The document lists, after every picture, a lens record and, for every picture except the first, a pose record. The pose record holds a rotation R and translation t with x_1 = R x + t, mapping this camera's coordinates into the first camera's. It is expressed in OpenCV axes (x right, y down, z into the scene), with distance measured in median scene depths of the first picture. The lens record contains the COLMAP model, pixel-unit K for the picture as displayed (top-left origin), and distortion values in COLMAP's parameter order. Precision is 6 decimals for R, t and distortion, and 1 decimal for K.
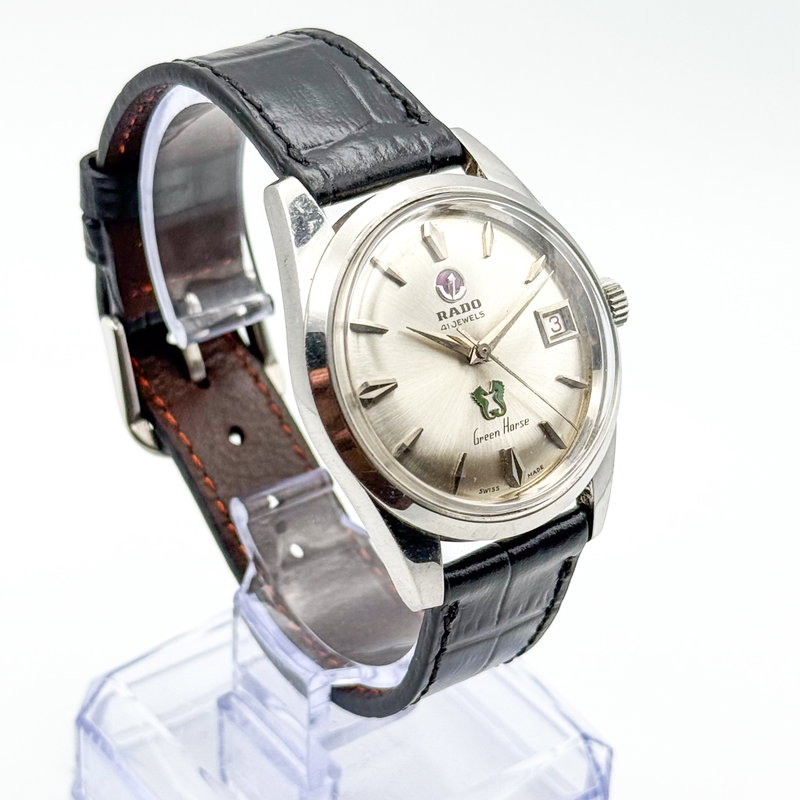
lens RADIAL K [[2380.8, 0, 400.0], [0, 2380.8, 400.0], [0, 0, 1]] dist [0.056985, 0.082522]
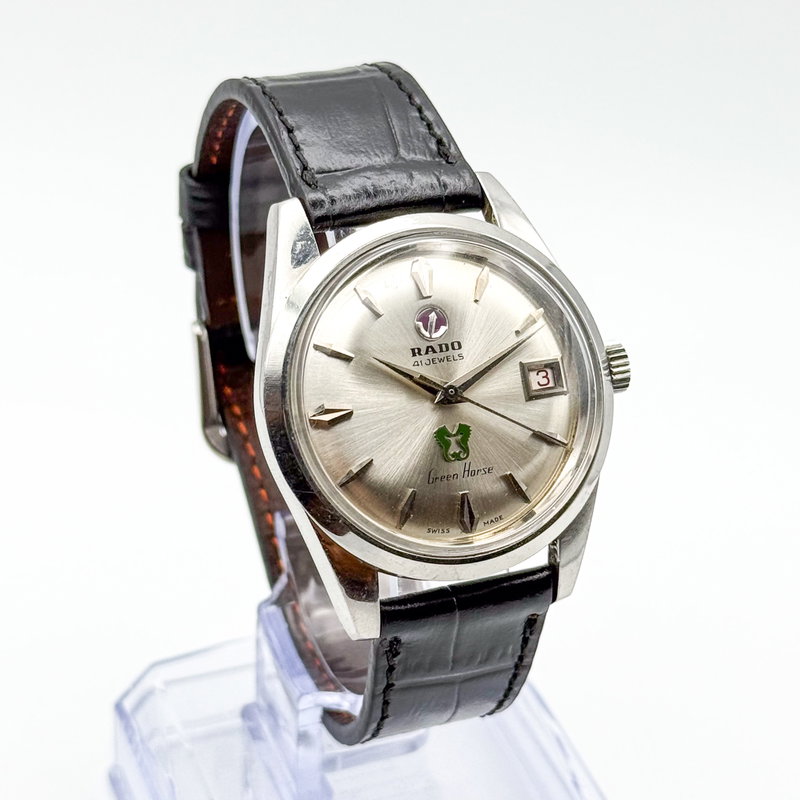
lens RADIAL K [[2380.8, 0, 400.0], [0, 2380.8, 400.0], [0, 0, 1]] dist [0.056985, 0.082522]
pose [[0.962974, 0.139874, -0.230469, 0.237308], [-0.146641, 0.989112, -0.012411, -0.001773], [0.226223, 0.045748, 0.973001, 0.020763]]
